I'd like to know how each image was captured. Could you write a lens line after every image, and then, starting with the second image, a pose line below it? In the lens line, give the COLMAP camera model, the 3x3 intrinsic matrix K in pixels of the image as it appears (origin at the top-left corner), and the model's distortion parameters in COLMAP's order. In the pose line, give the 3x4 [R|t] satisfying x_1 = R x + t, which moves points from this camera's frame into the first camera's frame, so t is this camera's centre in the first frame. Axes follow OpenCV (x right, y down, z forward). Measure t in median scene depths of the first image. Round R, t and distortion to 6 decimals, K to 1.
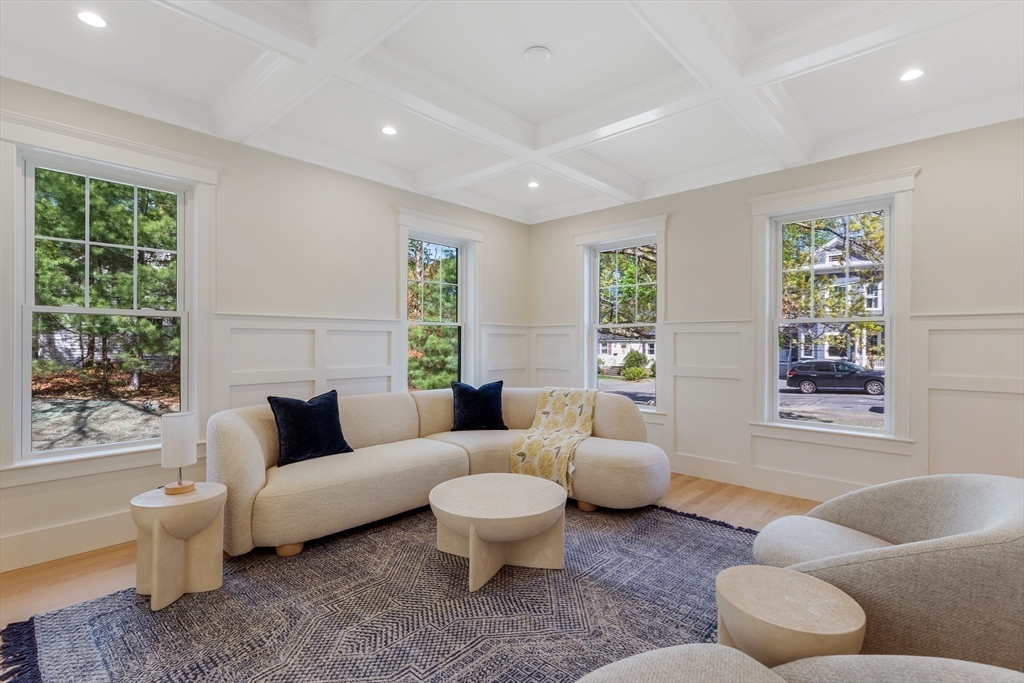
lens RADIAL K [[479.3, 0, 511.0], [0, 479.3, 343.3], [0, 0, 1]] dist [0.014853, -0.000174]
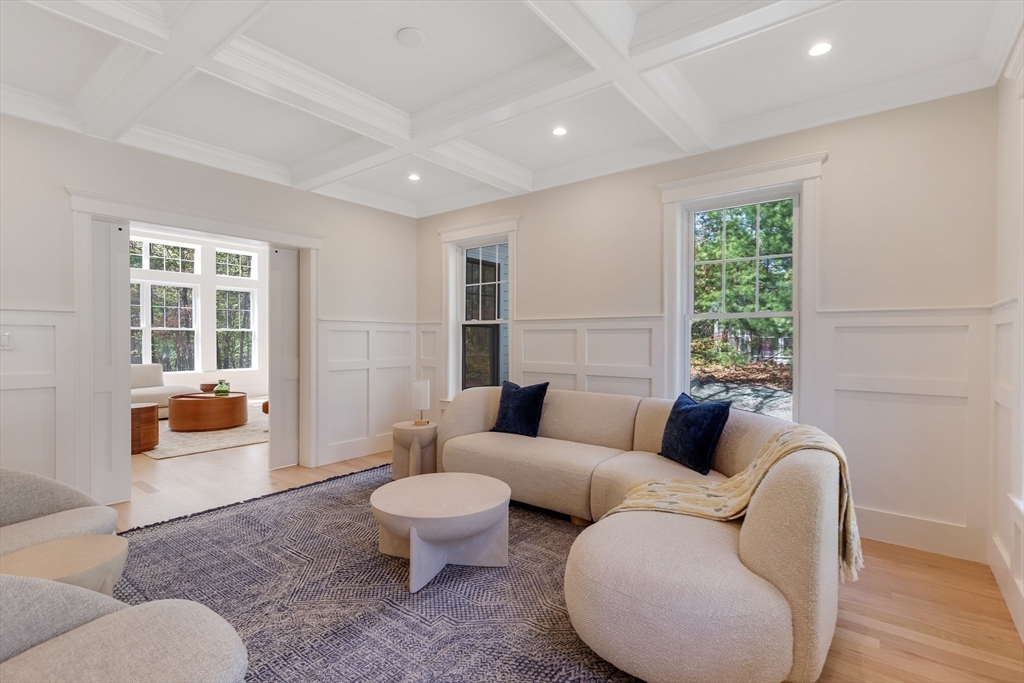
lens RADIAL K [[479.3, 0, 510.9], [0, 479.3, 338.2], [0, 0, 1]] dist [0.014853, -0.000174]
pose [[0.079251, -0.002939, -0.996850, 0.794039], [-0.006798, 0.999971, -0.003489, -0.001929], [0.996832, 0.007053, 0.079229, 0.868082]]
